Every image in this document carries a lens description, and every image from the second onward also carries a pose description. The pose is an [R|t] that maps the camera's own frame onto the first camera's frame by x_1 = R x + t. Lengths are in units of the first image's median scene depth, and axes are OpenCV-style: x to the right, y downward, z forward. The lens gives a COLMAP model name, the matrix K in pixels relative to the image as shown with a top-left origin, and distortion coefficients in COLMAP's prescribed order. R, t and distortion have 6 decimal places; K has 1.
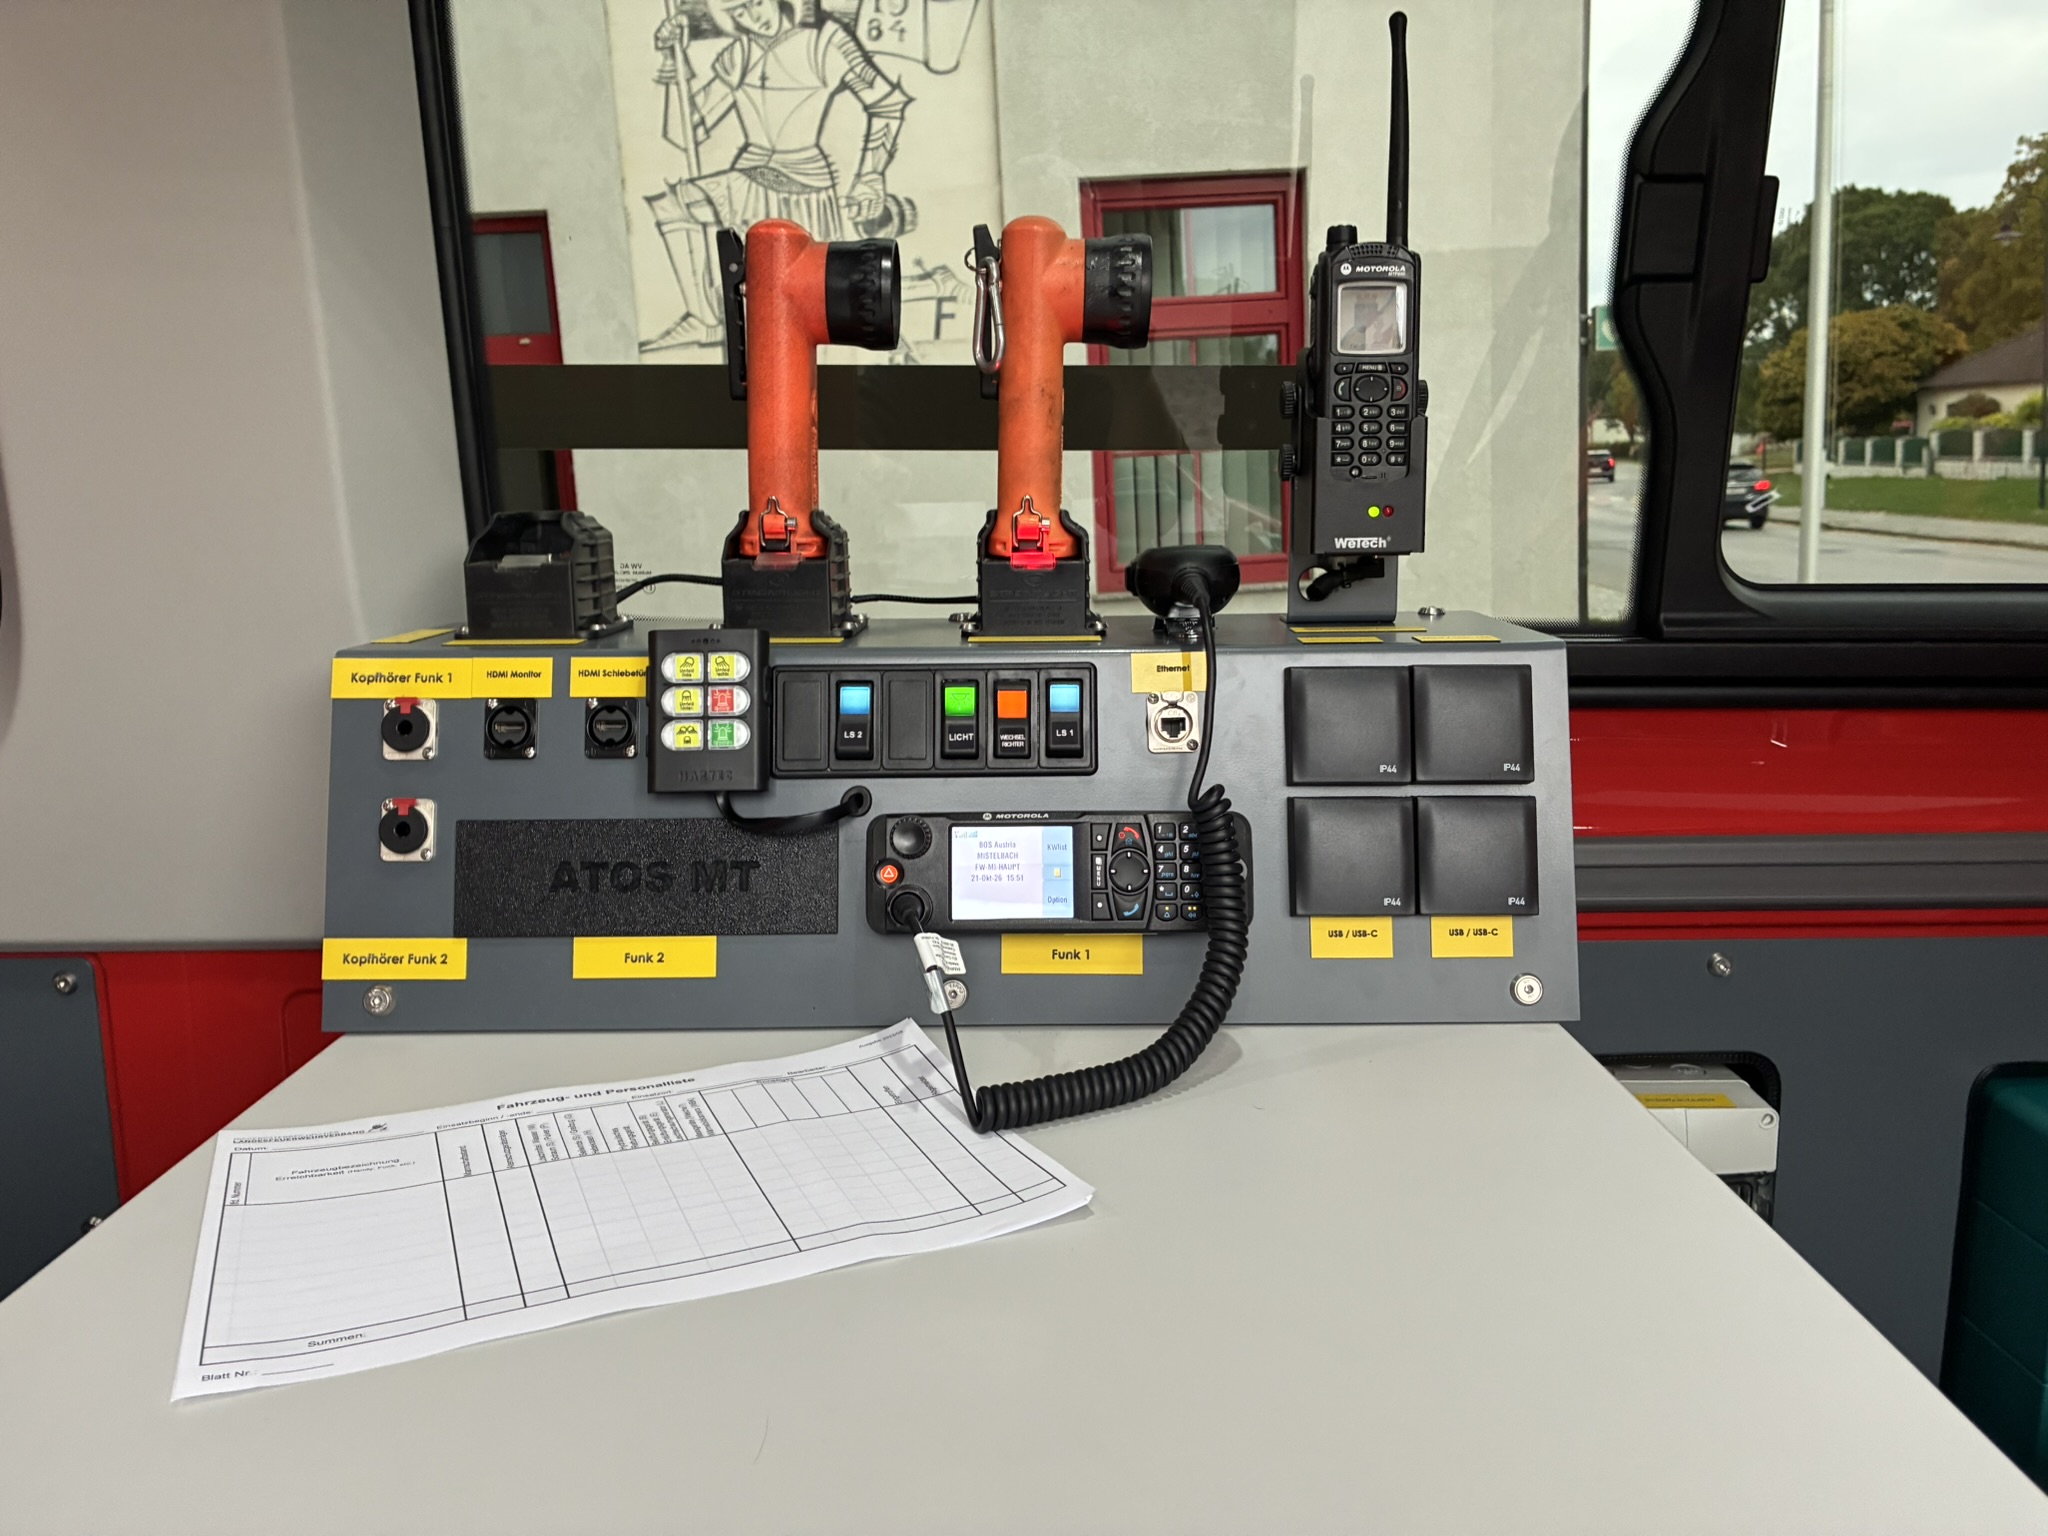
lens RADIAL K [[1552.3, 0, 1025.8], [0, 1552.3, 711.2], [0, 0, 1]] dist [0.084690, -0.227309]
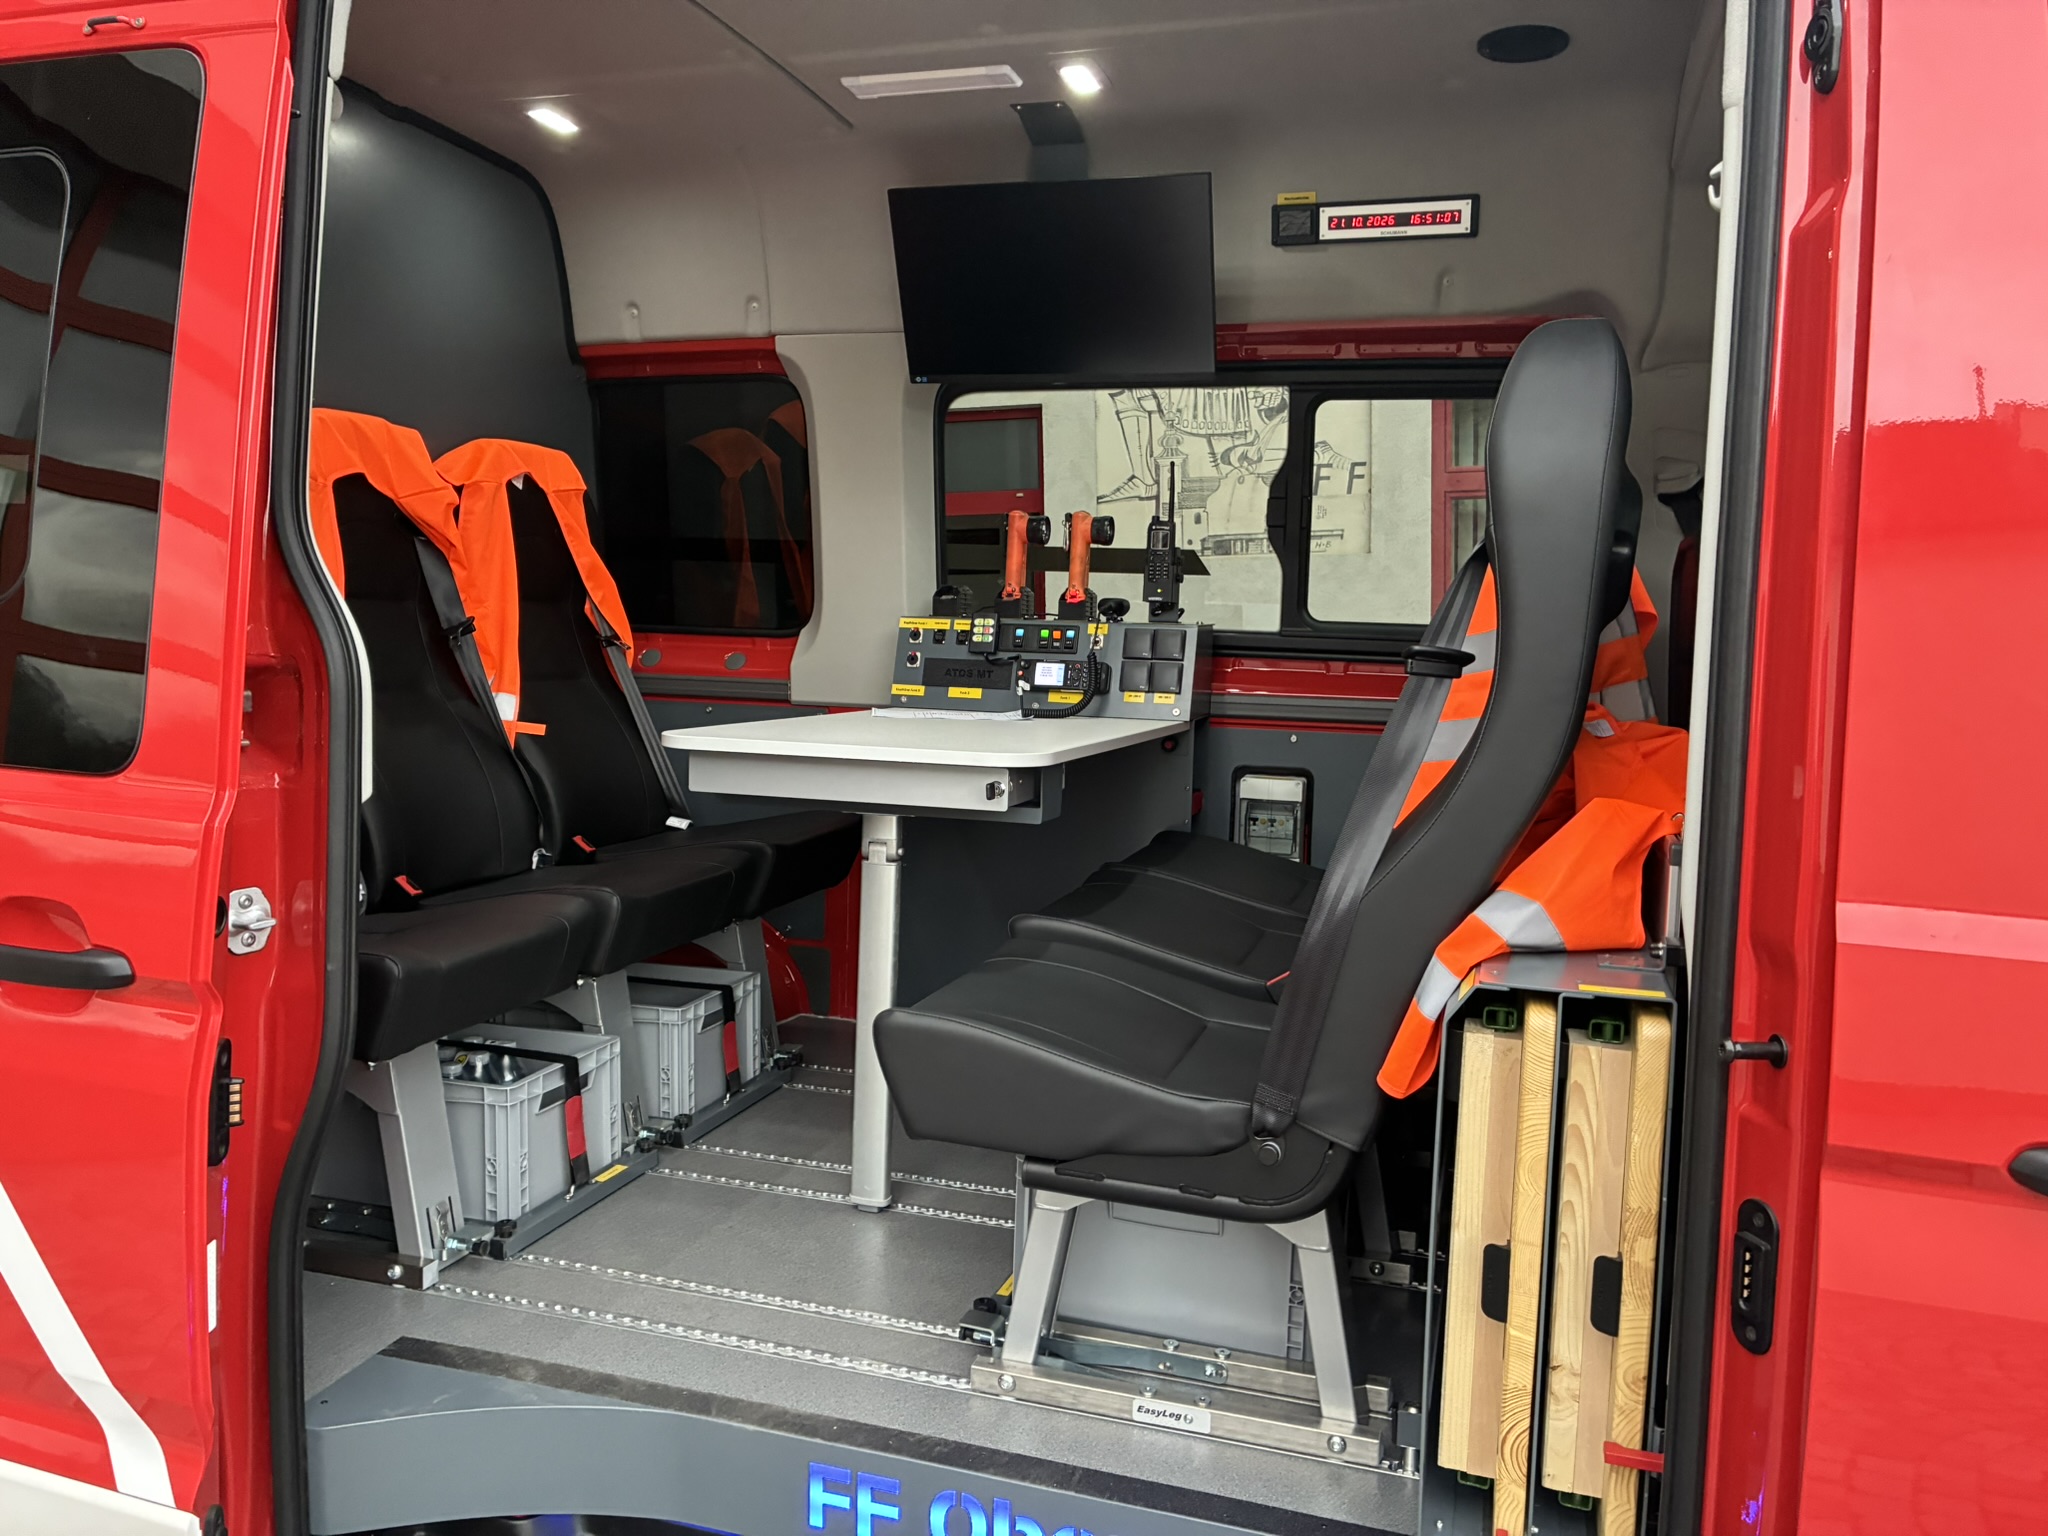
lens RADIAL K [[1558.3, 0, 1026.3], [0, 1558.3, 758.8], [0, 0, 1]] dist [0.042127, -0.030541]
pose [[0.948852, 0.065813, -0.308787, 1.167765], [-0.081334, 0.995976, -0.037649, 0.466944], [0.305066, 0.060838, 0.950386, -2.788085]]
